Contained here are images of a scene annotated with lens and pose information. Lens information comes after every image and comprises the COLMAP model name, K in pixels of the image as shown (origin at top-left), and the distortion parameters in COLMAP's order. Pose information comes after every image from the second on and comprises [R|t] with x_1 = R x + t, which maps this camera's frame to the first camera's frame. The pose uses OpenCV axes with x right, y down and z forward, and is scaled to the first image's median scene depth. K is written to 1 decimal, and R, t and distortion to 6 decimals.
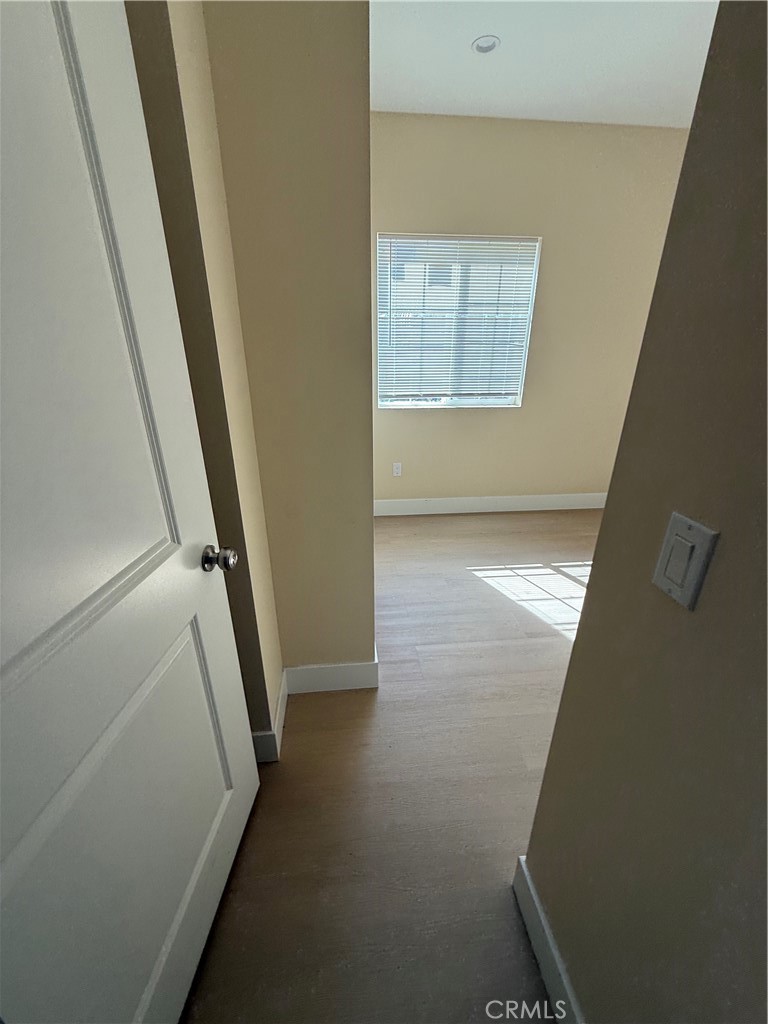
lens RADIAL K [[408.6, 0, 386.1], [0, 408.6, 509.4], [0, 0, 1]] dist [-0.000745, 0.000312]
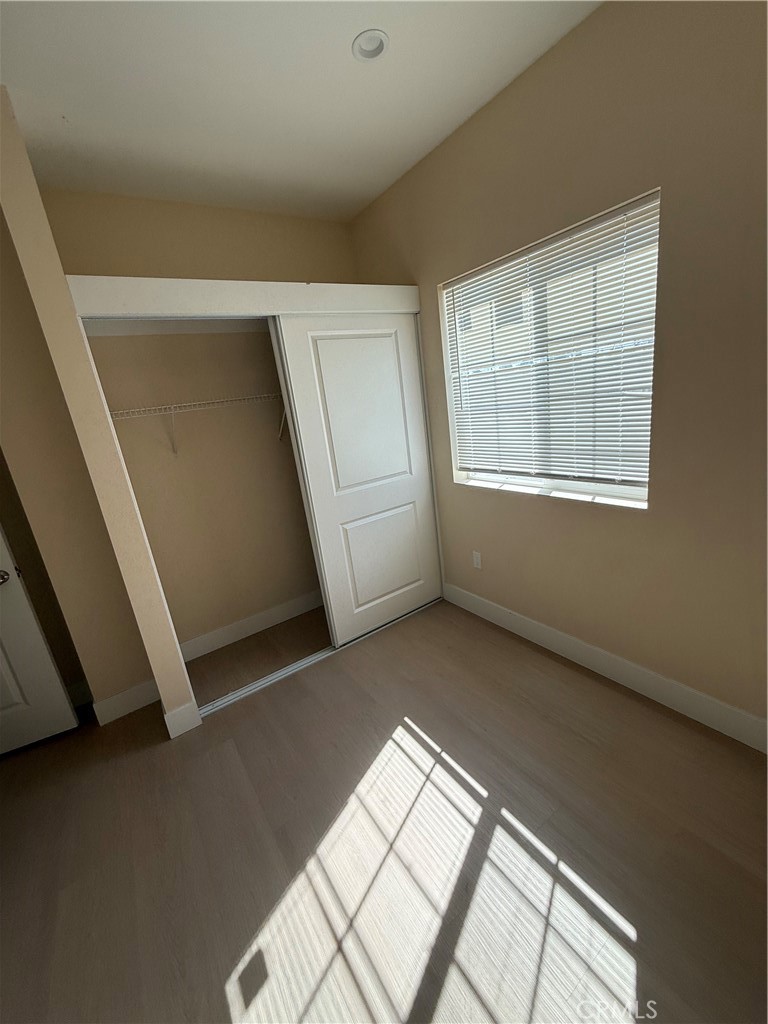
lens RADIAL K [[408.6, 0, 386.1], [0, 408.6, 509.4], [0, 0, 1]] dist [-0.000745, 0.000312]
pose [[0.473108, 0.172151, -0.864022, 0.675222], [-0.218715, 0.972971, 0.074098, -0.236739], [0.853424, 0.153918, 0.497972, 0.501934]]
